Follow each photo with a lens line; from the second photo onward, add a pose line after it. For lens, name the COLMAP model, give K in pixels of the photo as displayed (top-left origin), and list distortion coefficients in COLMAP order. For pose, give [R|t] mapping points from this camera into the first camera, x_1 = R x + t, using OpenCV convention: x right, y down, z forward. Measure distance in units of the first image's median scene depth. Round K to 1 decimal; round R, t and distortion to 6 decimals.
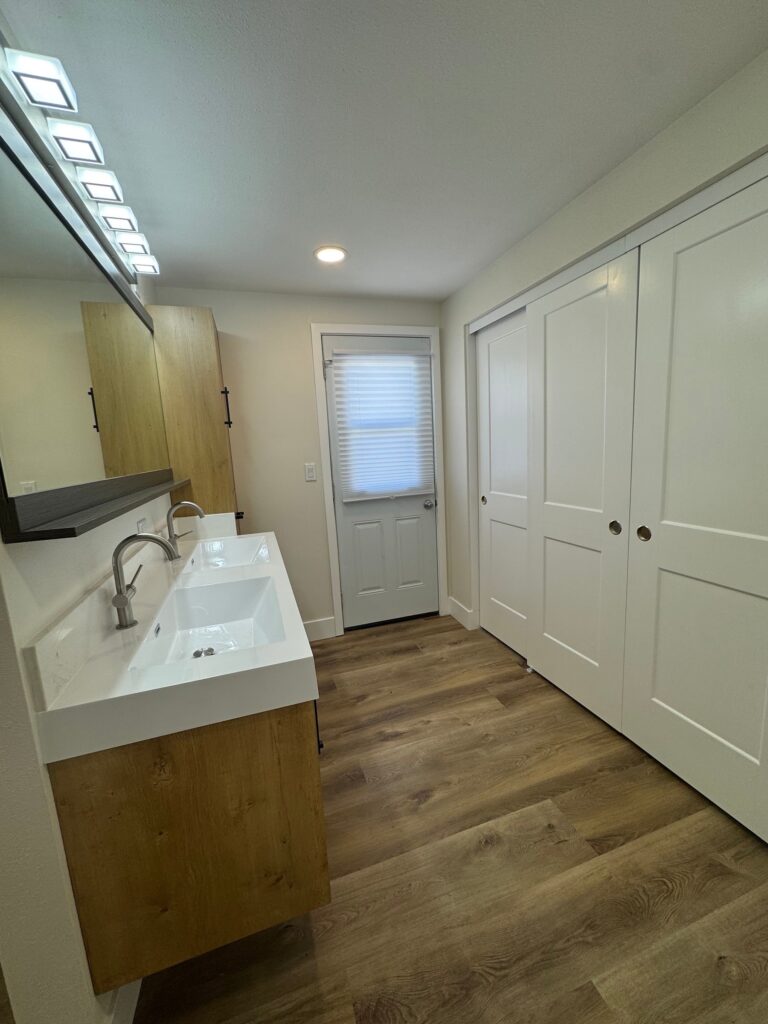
lens RADIAL K [[415.2, 0, 384.0], [0, 415.2, 512.0], [0, 0, 1]] dist [-0.000251, 0.000018]
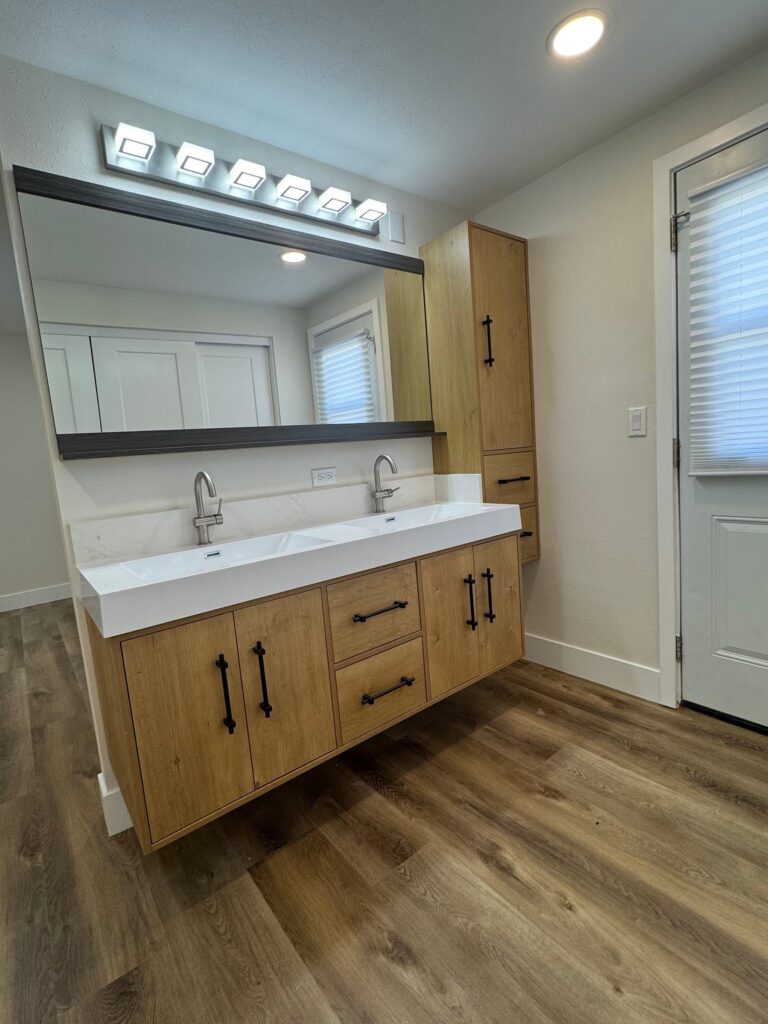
lens RADIAL K [[488.8, 0, 384.0], [0, 488.8, 512.0], [0, 0, 1]] dist [-0.001049, -0.000433]
pose [[0.332822, 0.142458, -0.932167, 0.500800], [-0.085858, 0.988995, 0.120487, -0.026004], [0.939073, 0.039933, 0.341391, 0.540298]]
